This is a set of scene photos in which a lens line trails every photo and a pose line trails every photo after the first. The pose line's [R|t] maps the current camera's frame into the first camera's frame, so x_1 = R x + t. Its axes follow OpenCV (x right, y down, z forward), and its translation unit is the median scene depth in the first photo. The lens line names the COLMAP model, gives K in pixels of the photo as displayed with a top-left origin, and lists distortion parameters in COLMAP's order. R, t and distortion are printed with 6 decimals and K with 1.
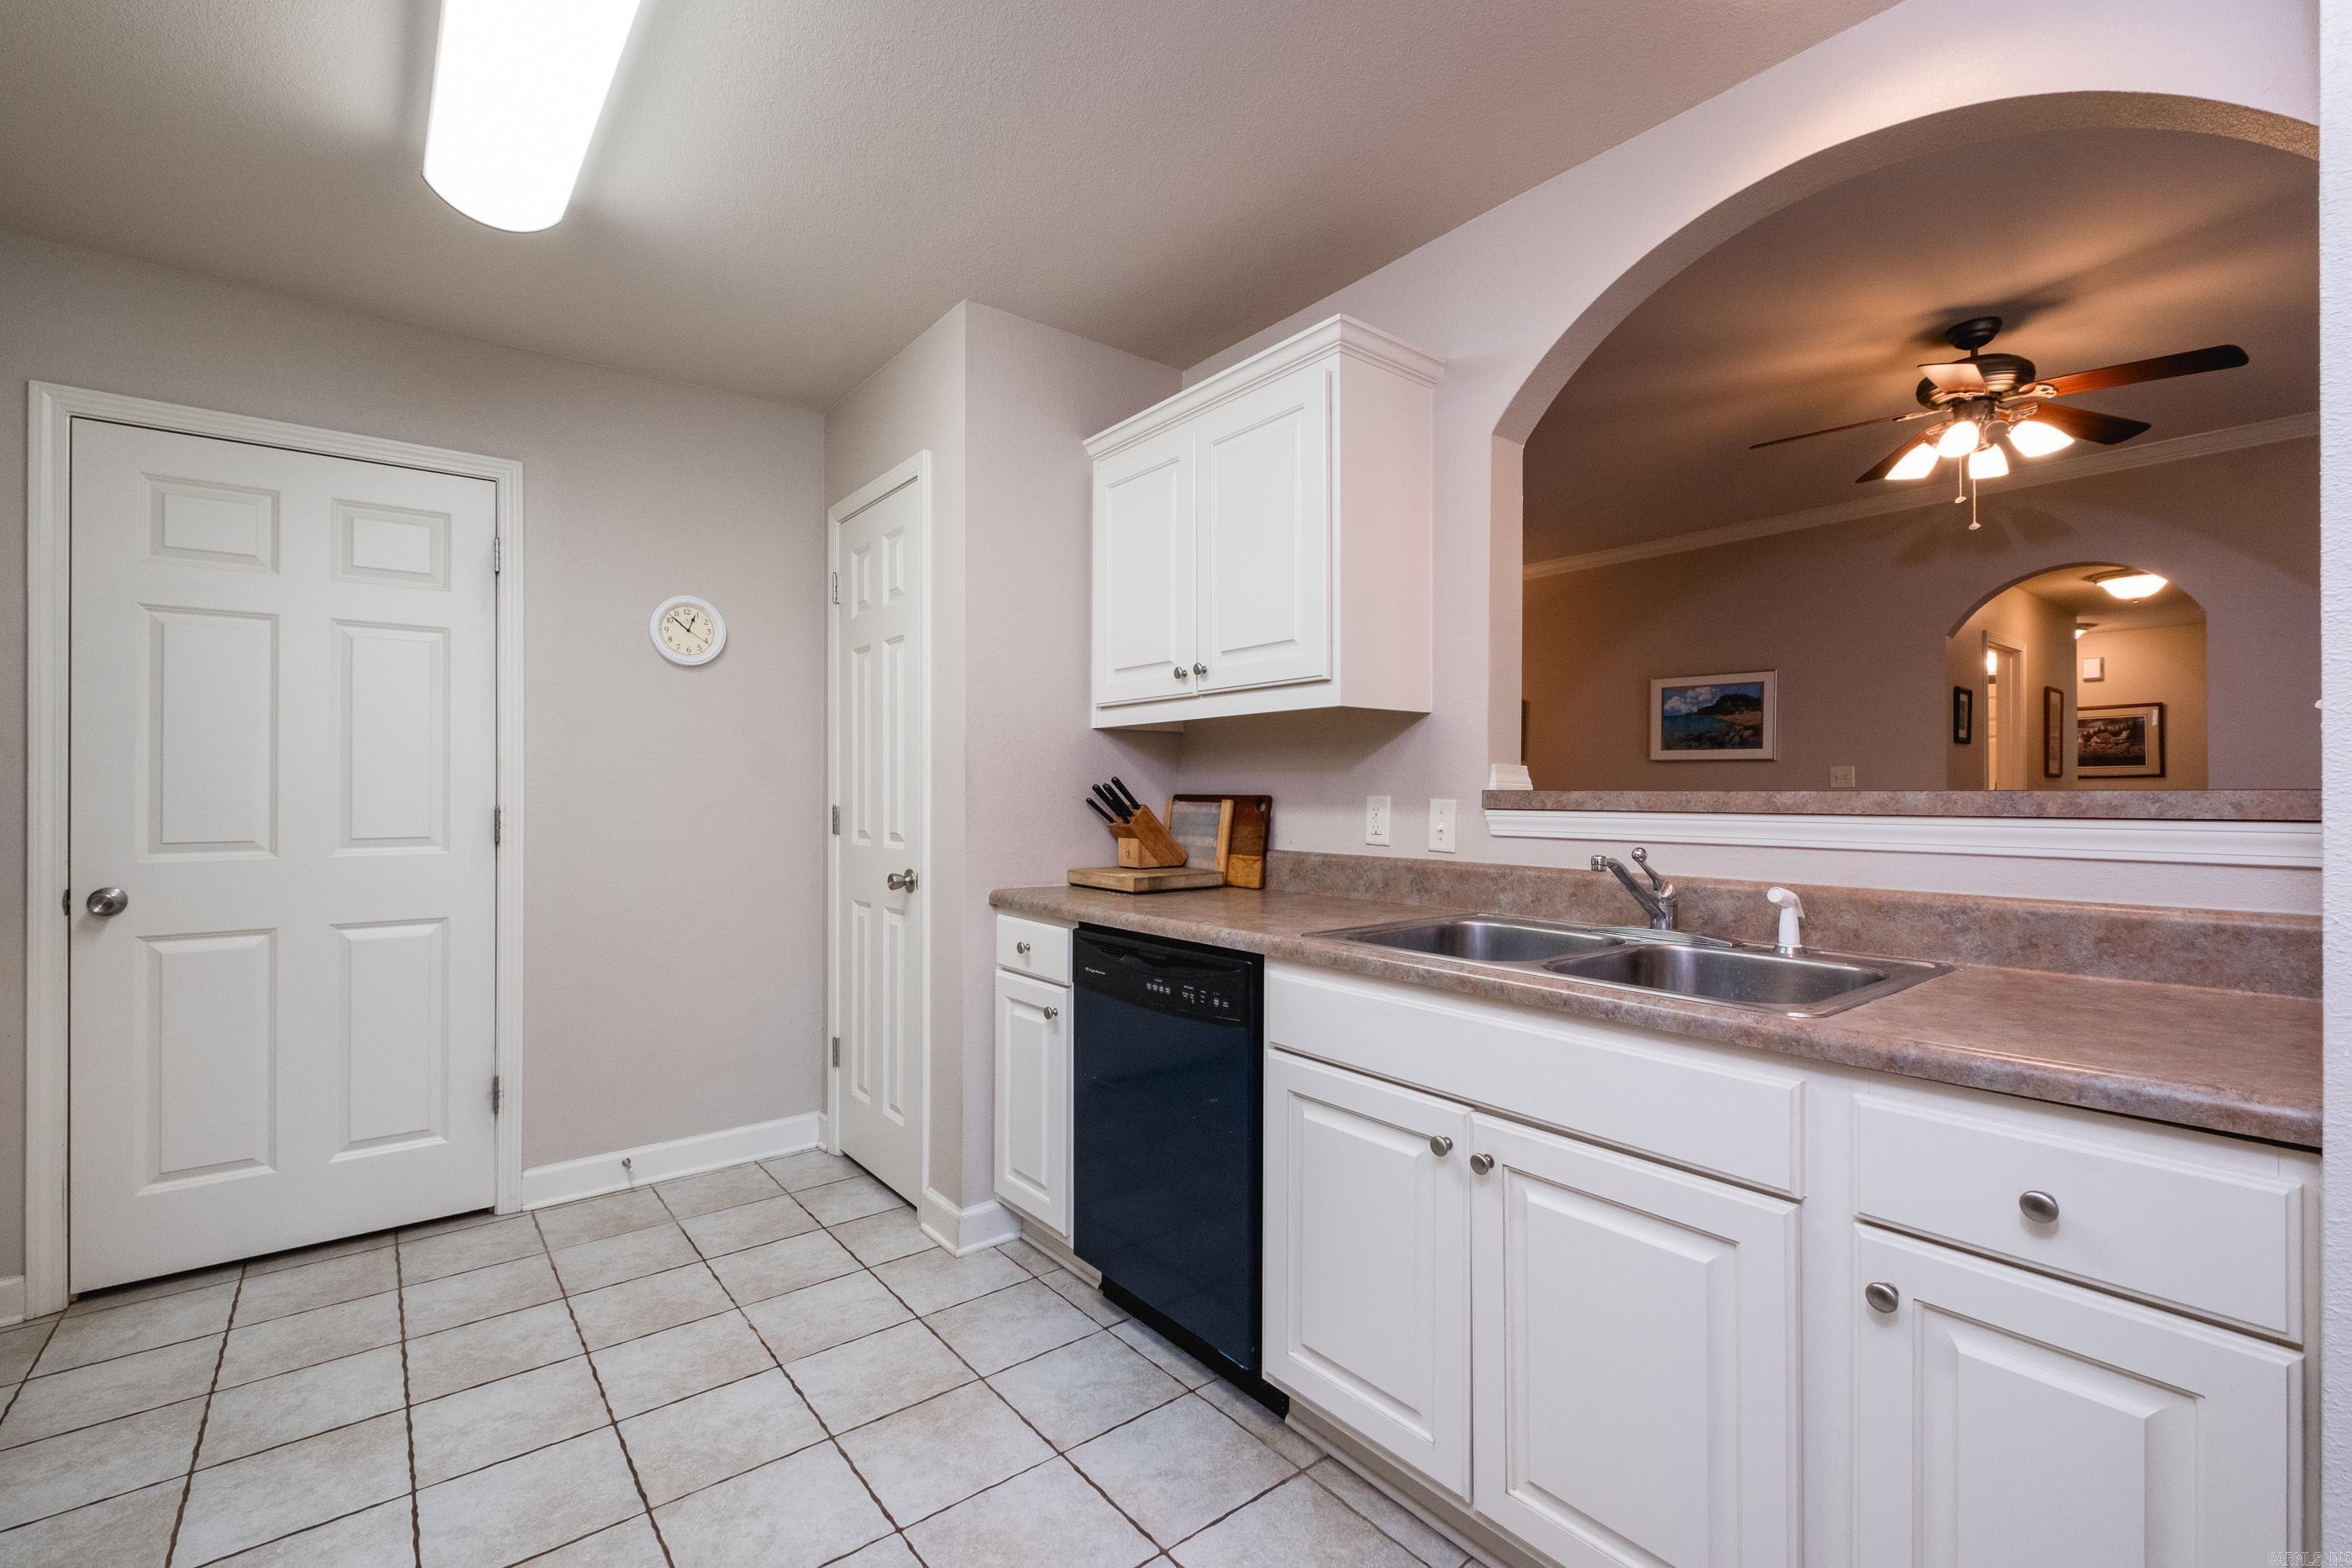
lens RADIAL K [[991.2, 0, 1171.5], [0, 991.2, 790.1], [0, 0, 1]] dist [-0.001295, -0.000446]
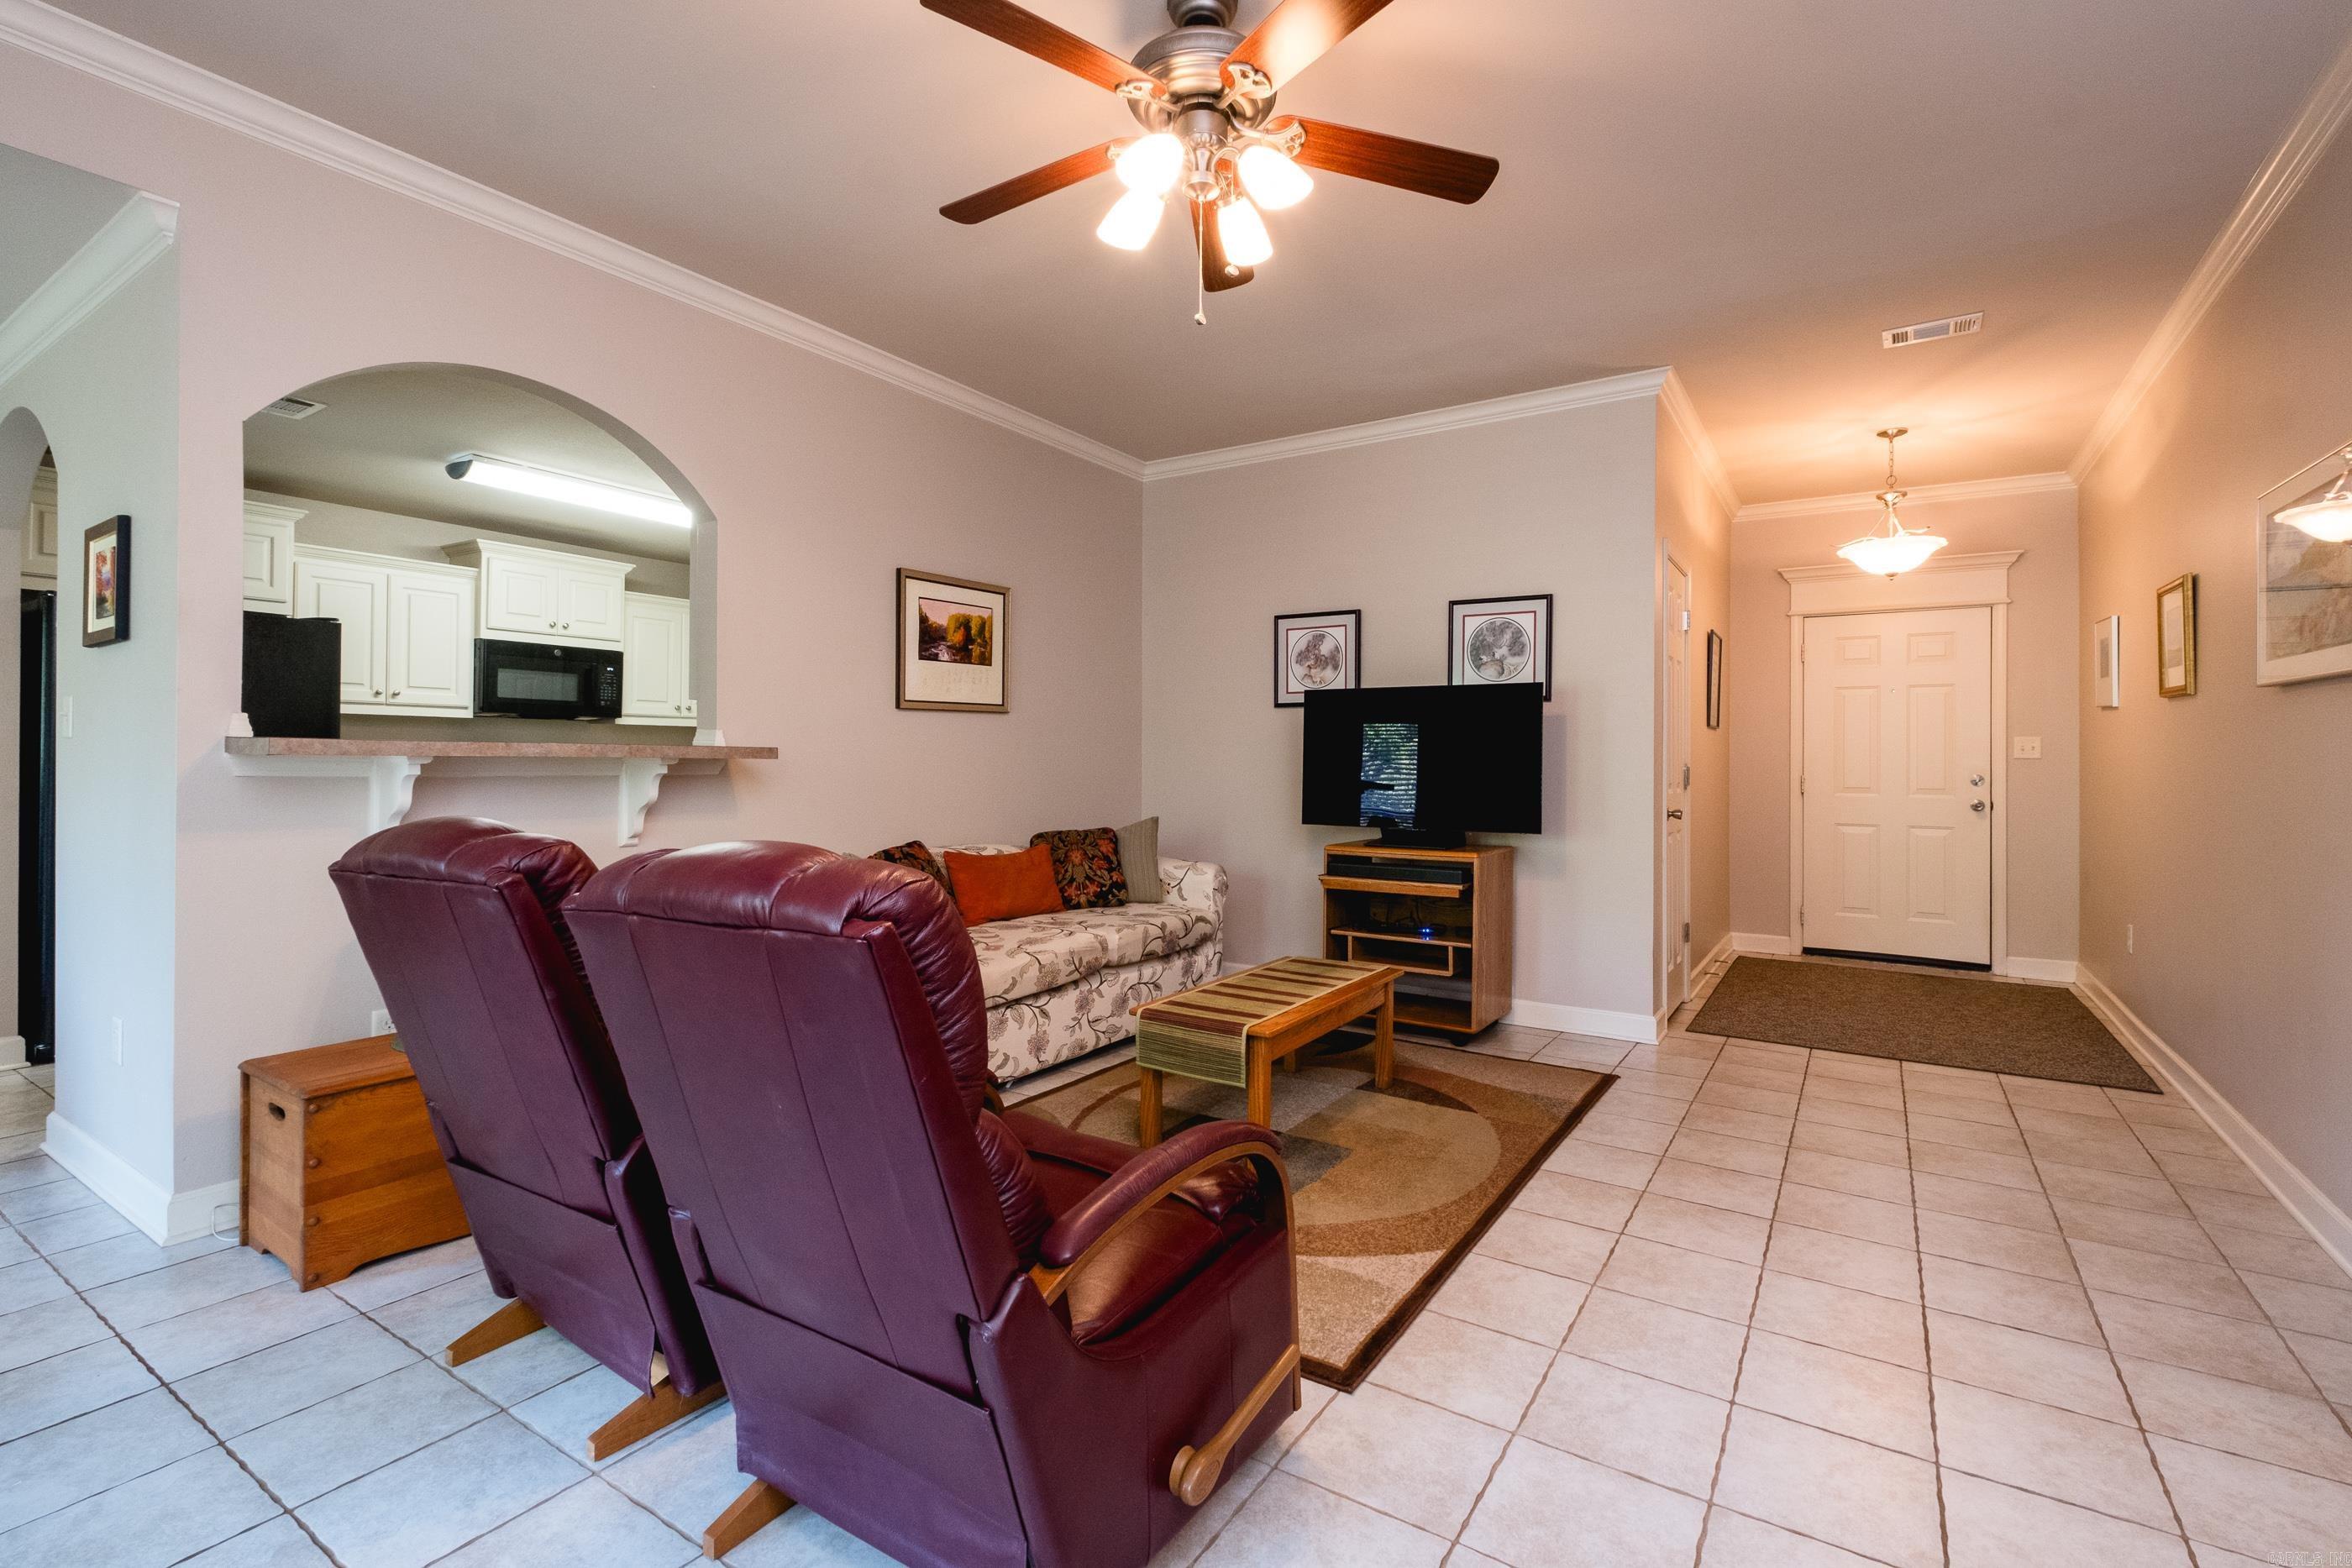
lens RADIAL K [[1055.5, 0, 1192.1], [0, 1055.5, 756.3], [0, 0, 1]] dist [-0.000788, -0.001564]
pose [[0.333136, -0.003403, -0.942873, 0.792823], [-0.007067, 0.999956, -0.006107, 0.006827], [0.942852, 0.008698, 0.333097, 0.426504]]
